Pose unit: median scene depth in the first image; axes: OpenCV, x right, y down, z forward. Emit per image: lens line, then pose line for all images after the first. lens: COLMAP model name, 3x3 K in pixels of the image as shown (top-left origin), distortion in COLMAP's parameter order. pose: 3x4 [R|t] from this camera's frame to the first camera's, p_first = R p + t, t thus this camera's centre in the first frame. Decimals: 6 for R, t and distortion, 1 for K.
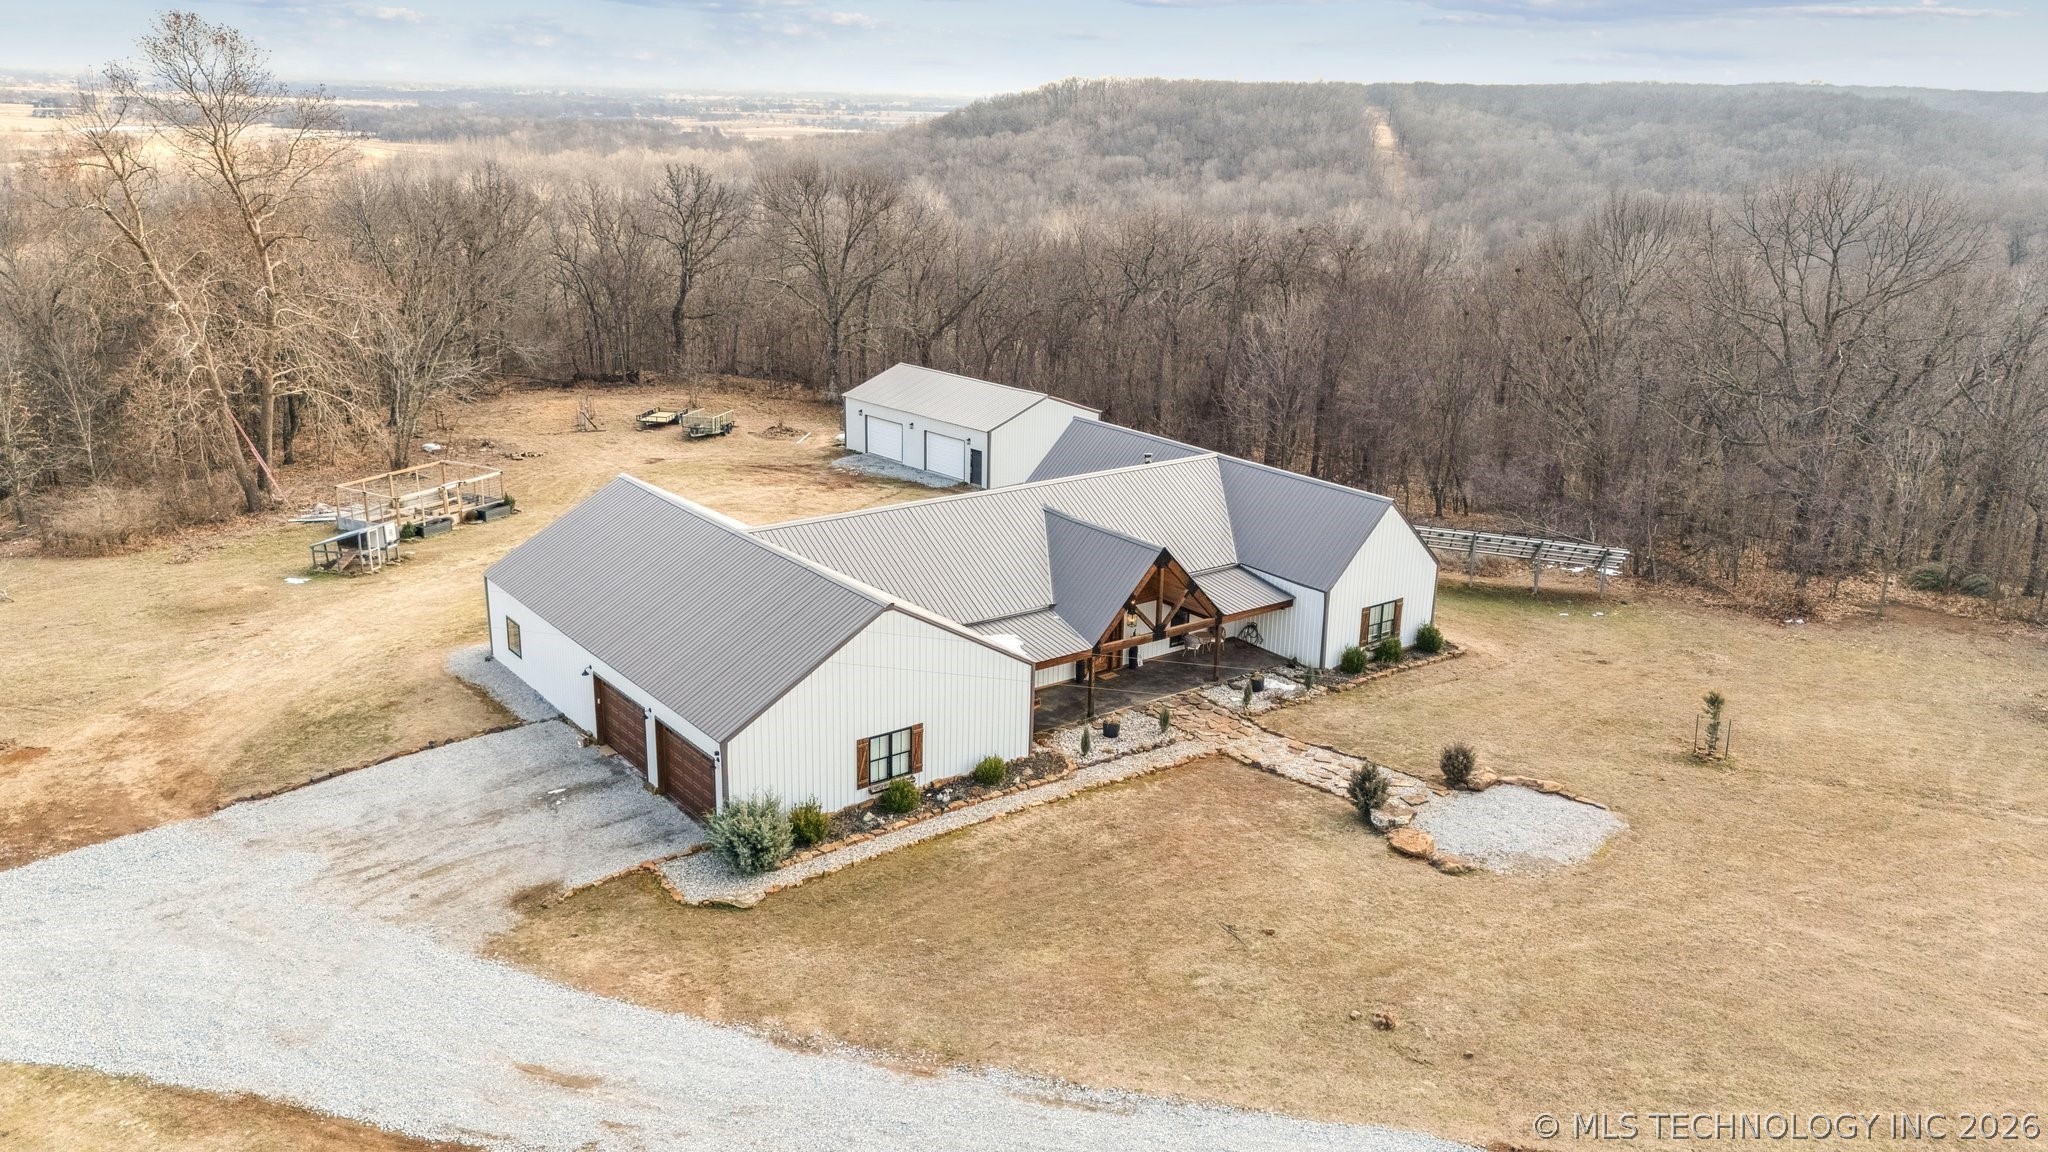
lens RADIAL K [[1561.0, 0, 1024.0], [0, 1561.0, 576.0], [0, 0, 1]] dist [0.005440, -0.007623]
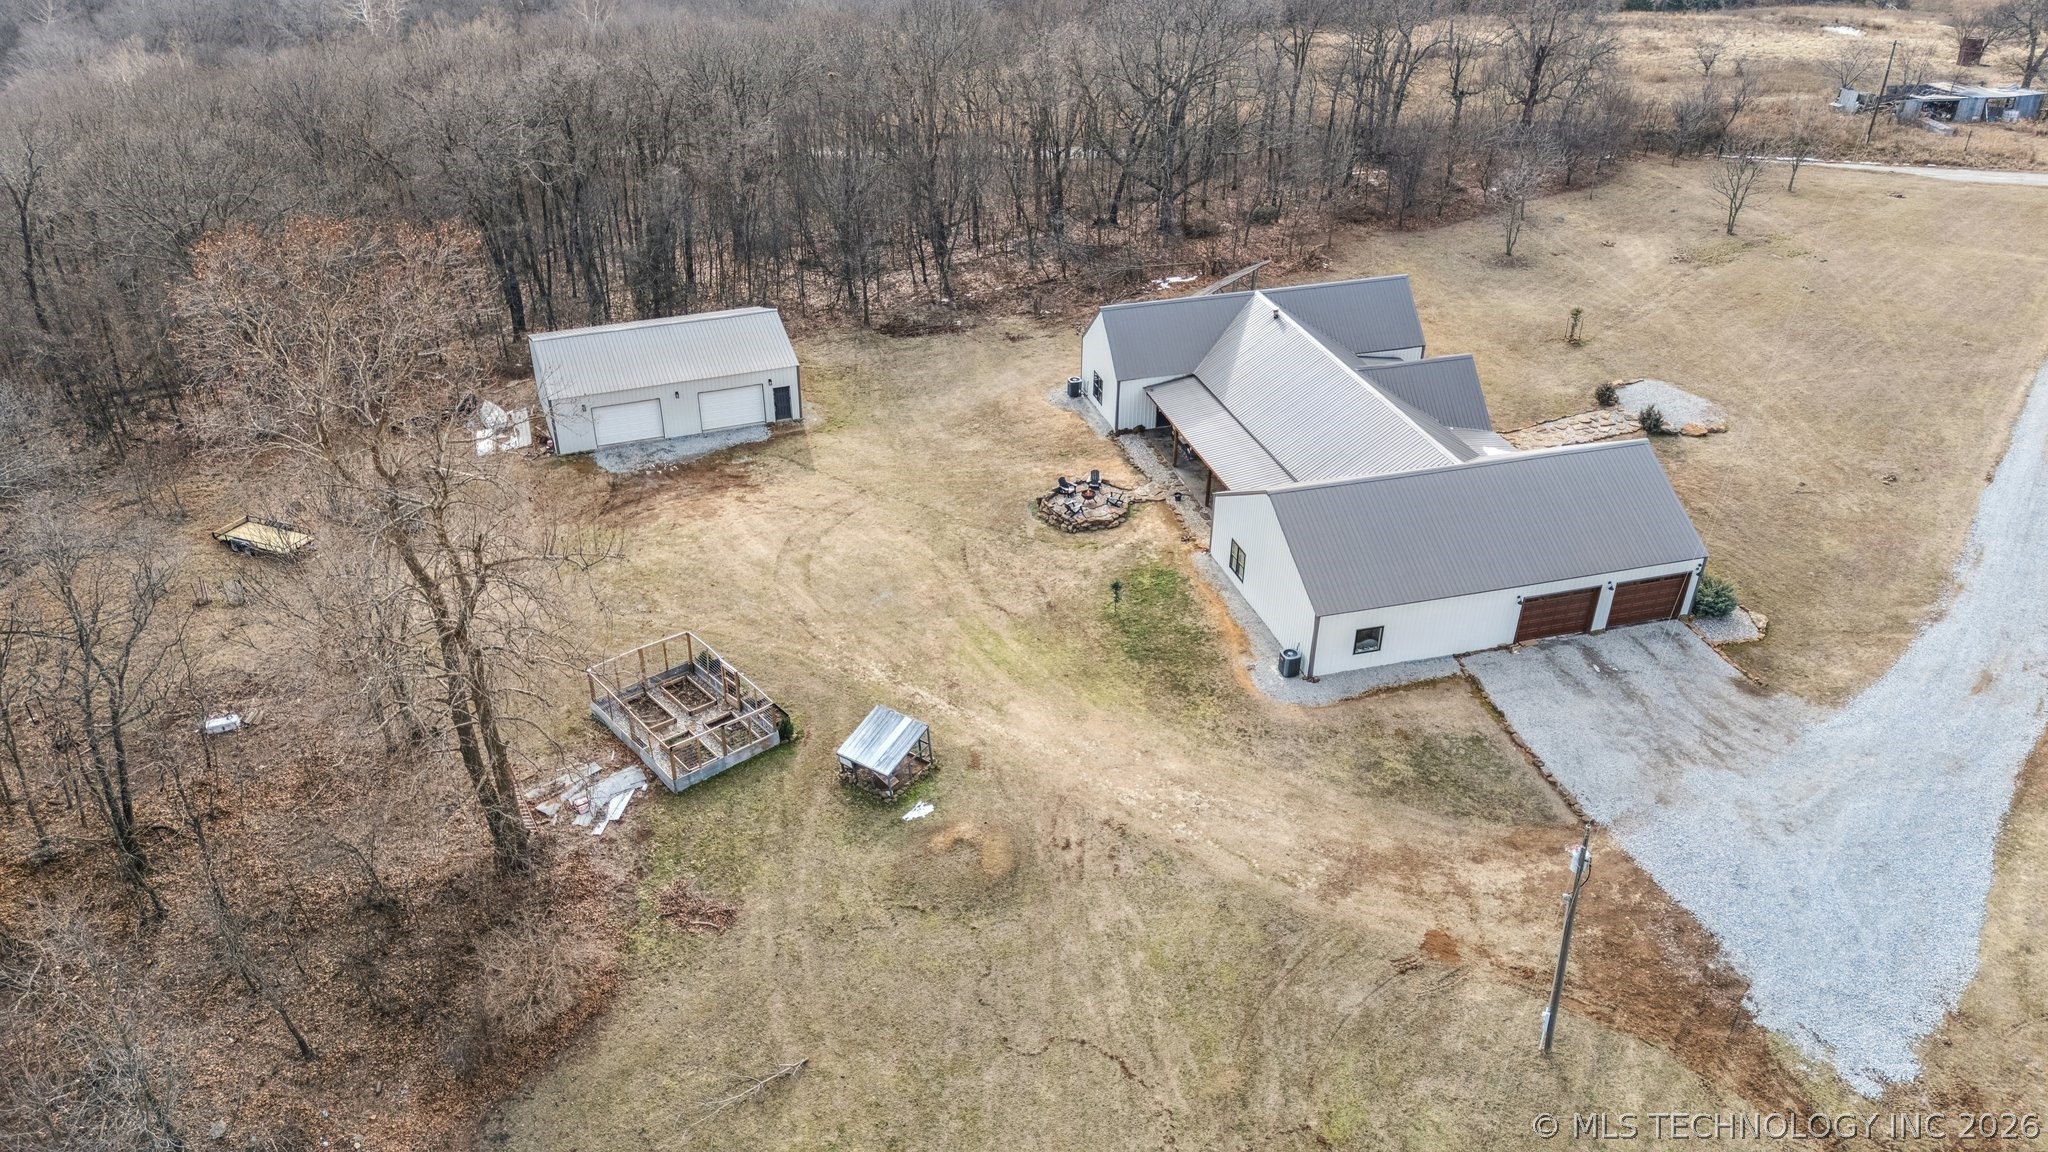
lens RADIAL K [[1561.0, 0, 1024.0], [0, 1561.0, 576.0], [0, 0, 1]] dist [0.005440, -0.007623]
pose [[0.369180, -0.488692, 0.790497, -1.448552], [0.275397, 0.869907, 0.409167, -0.603788], [-0.887616, 0.066644, 0.455737, 0.758529]]
